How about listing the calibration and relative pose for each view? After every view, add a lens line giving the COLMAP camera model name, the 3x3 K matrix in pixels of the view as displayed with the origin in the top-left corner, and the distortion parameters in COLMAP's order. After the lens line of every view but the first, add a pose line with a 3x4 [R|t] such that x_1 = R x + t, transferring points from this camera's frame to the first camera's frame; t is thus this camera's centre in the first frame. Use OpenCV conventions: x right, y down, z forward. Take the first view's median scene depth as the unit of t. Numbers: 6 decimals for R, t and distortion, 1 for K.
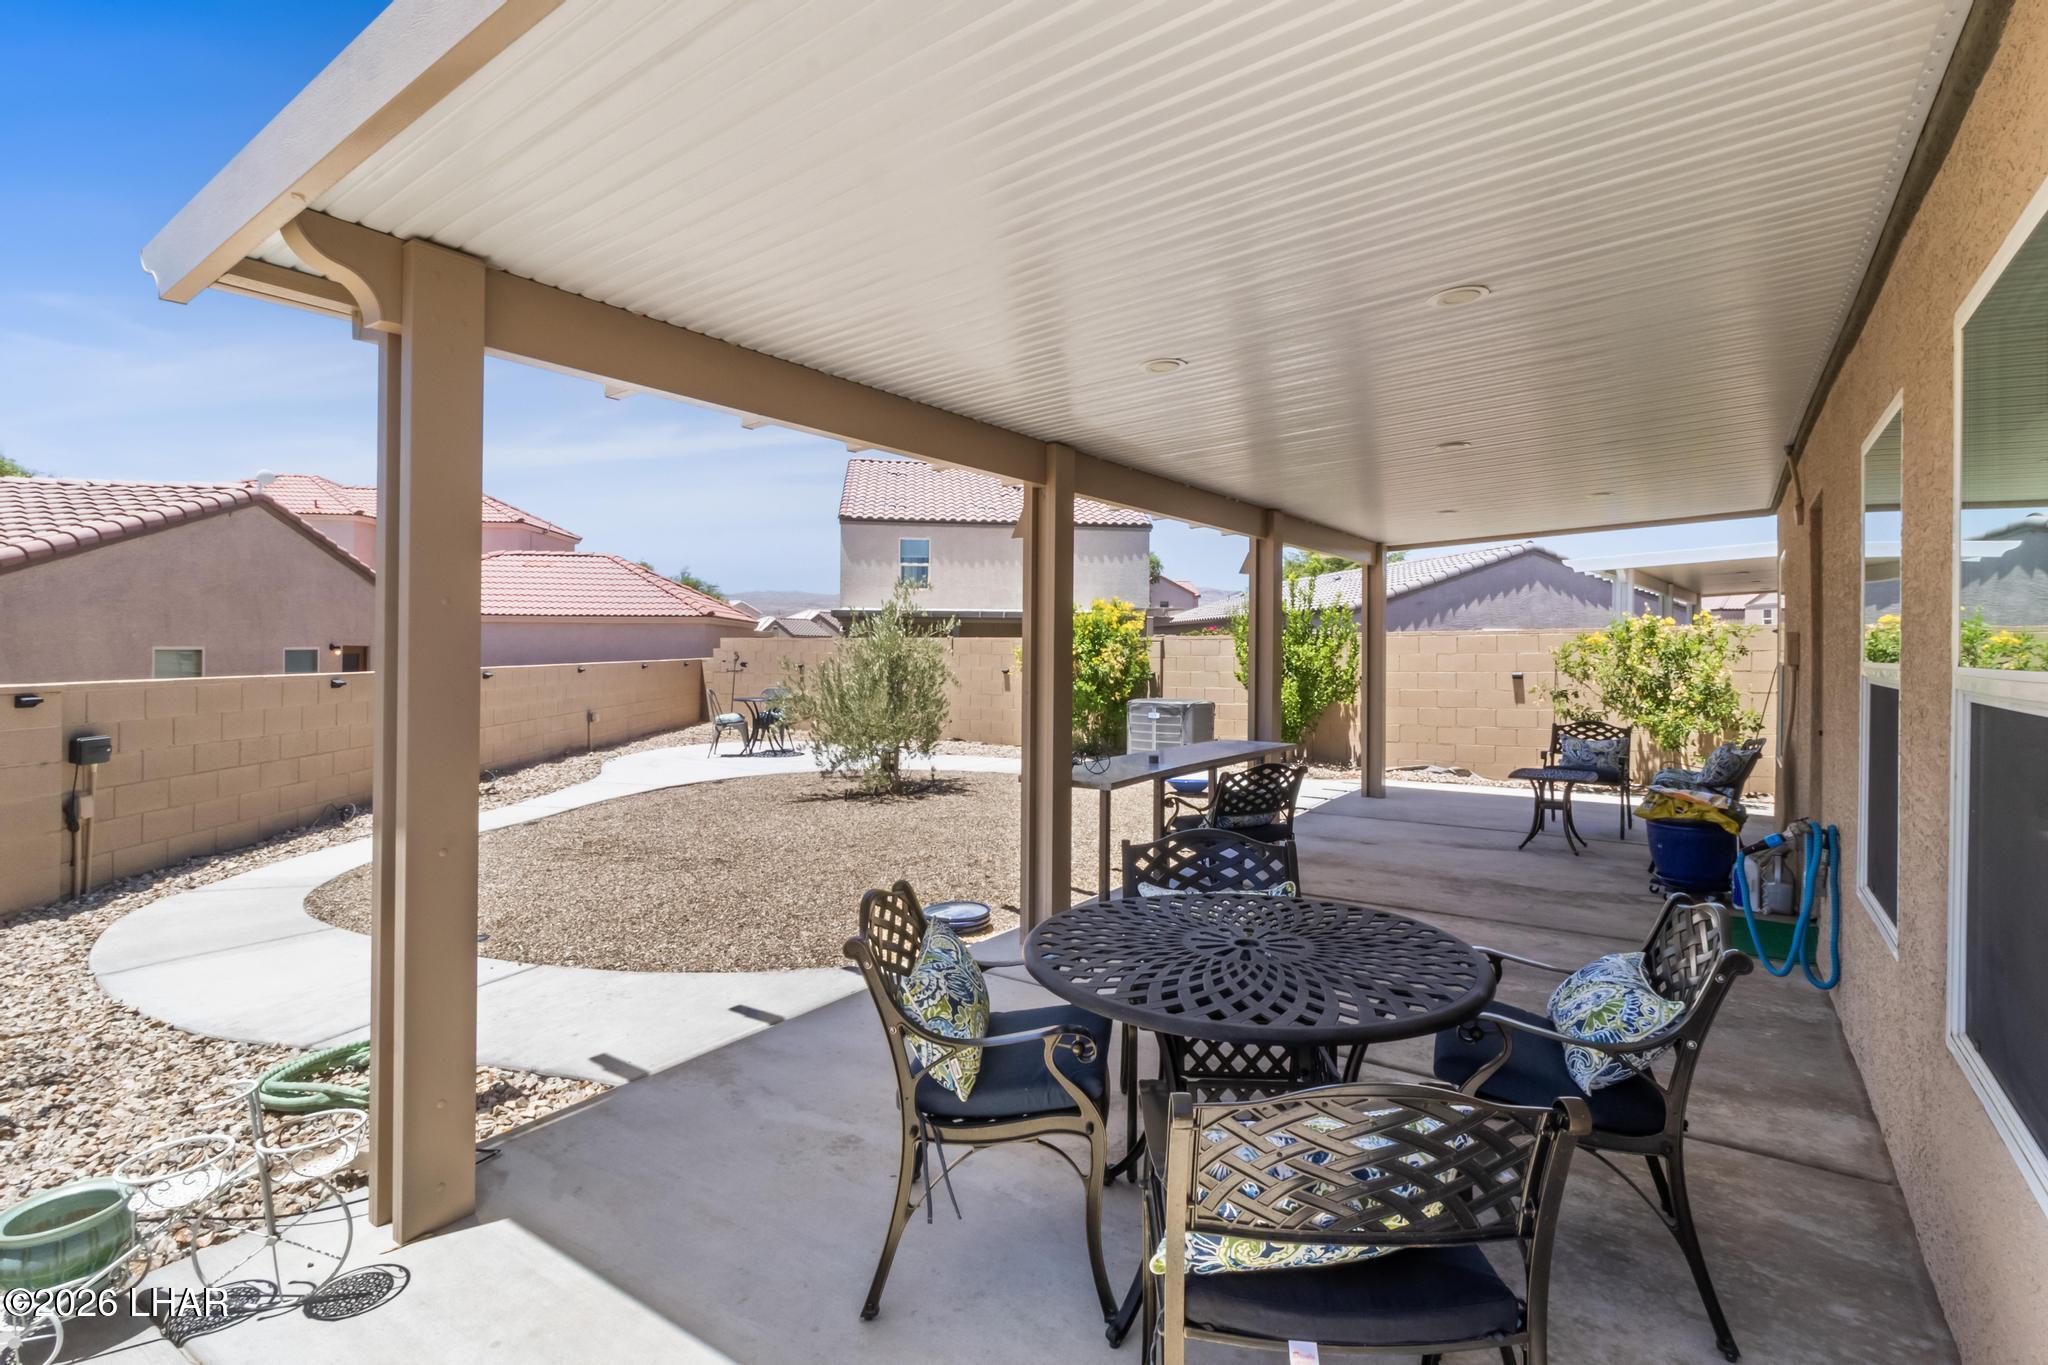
lens RADIAL K [[952.2, 0, 1029.9], [0, 952.2, 649.4], [0, 0, 1]] dist [0.002211, 0.000340]
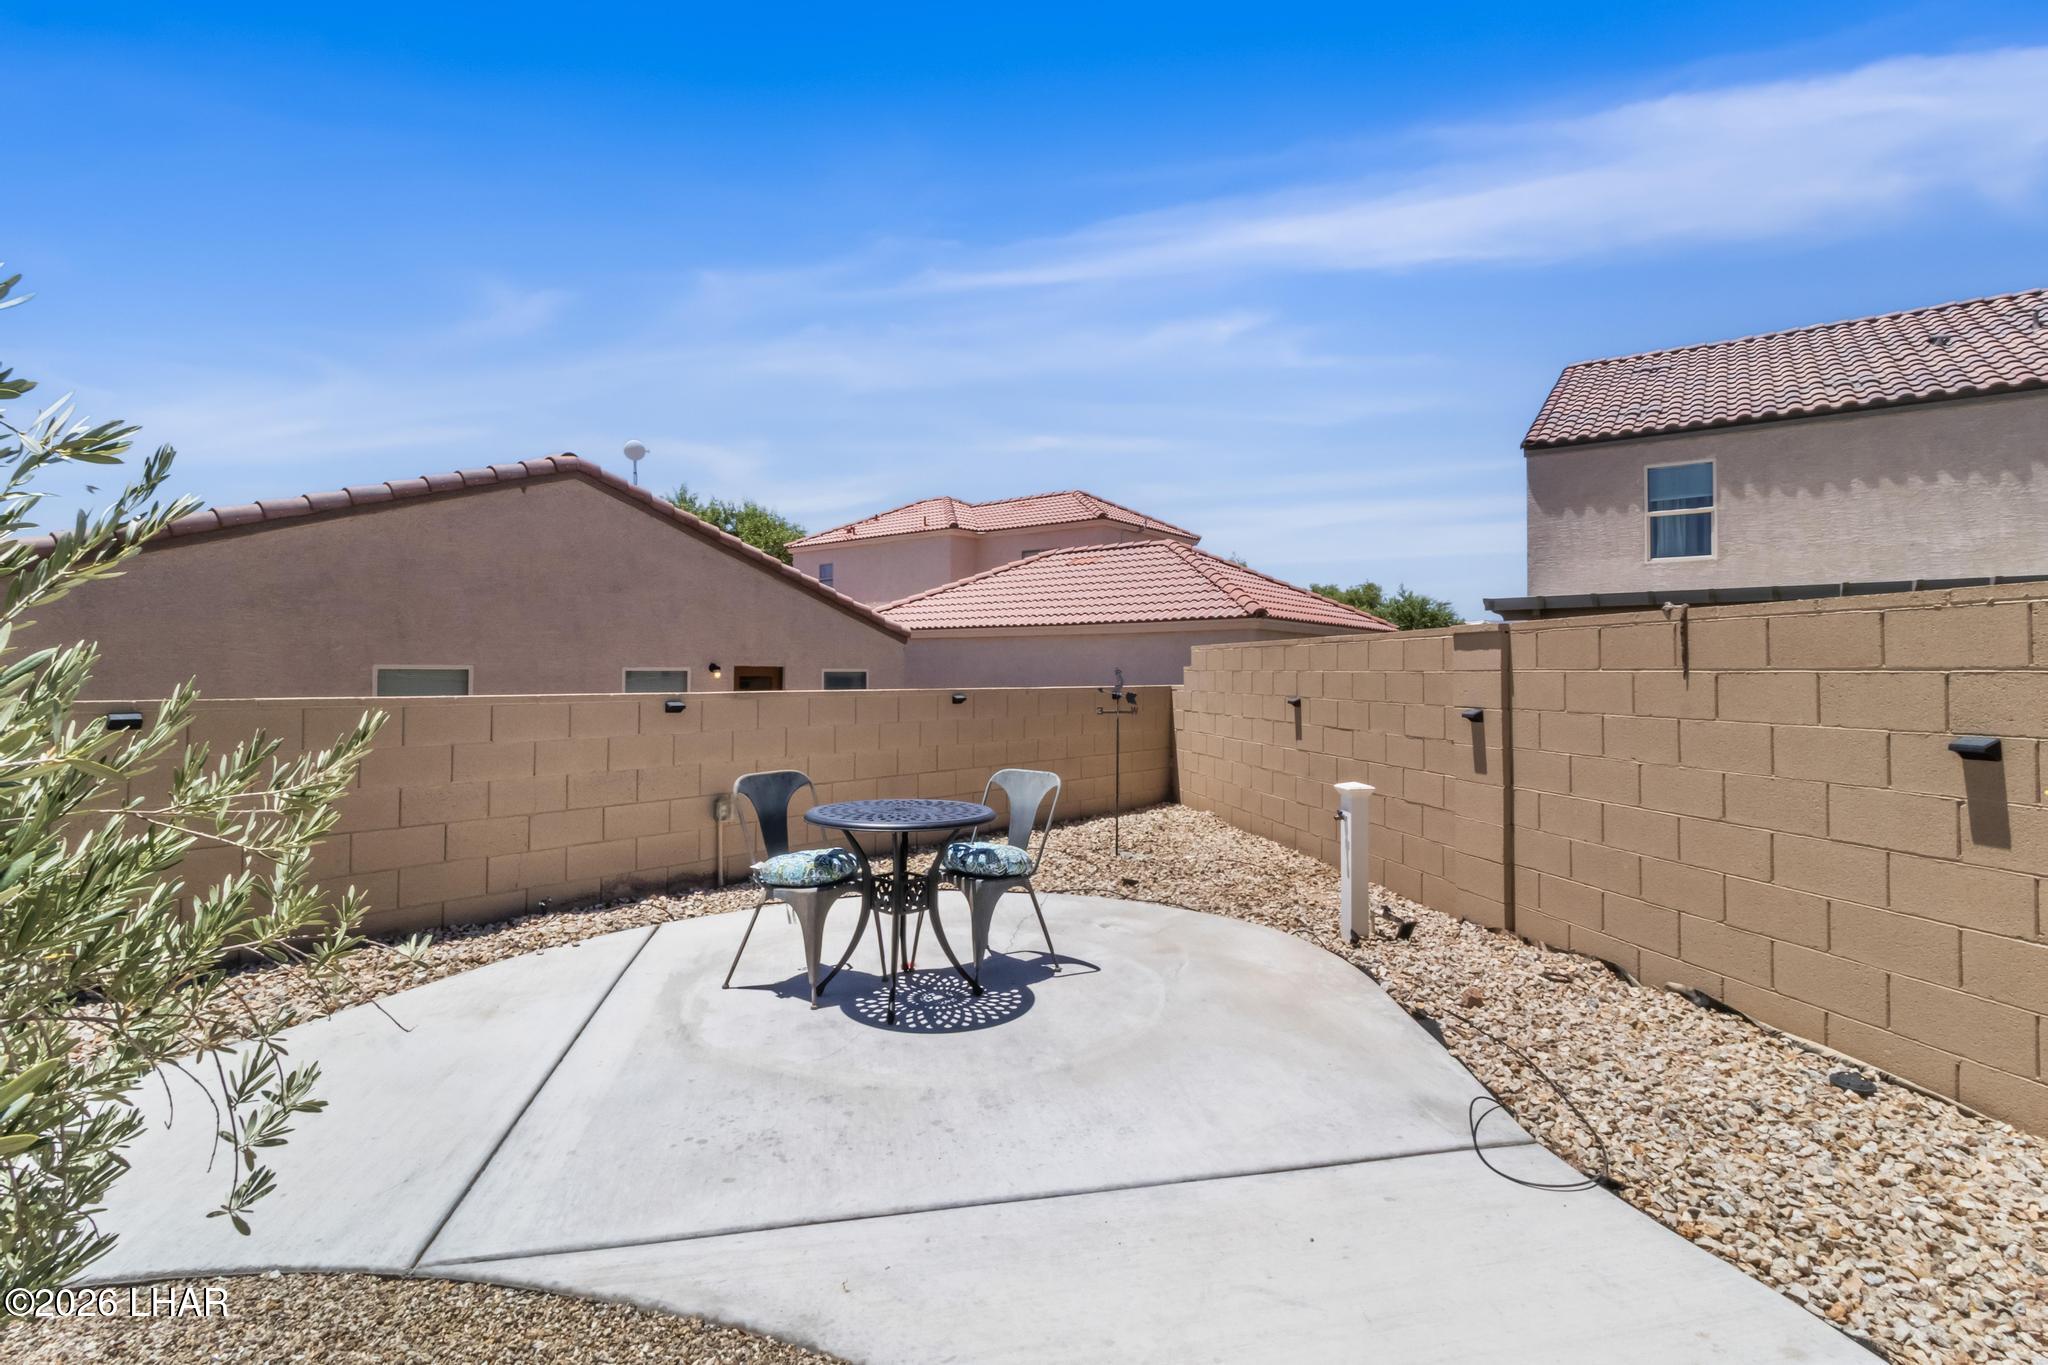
lens RADIAL K [[952.2, 0, 1029.9], [0, 952.2, 649.4], [0, 0, 1]] dist [0.002211, 0.000340]
pose [[0.722597, -0.019769, -0.690987, -0.025542], [0.000640, 0.999610, -0.027929, 0.004003], [0.691270, 0.019739, 0.722327, 0.550213]]
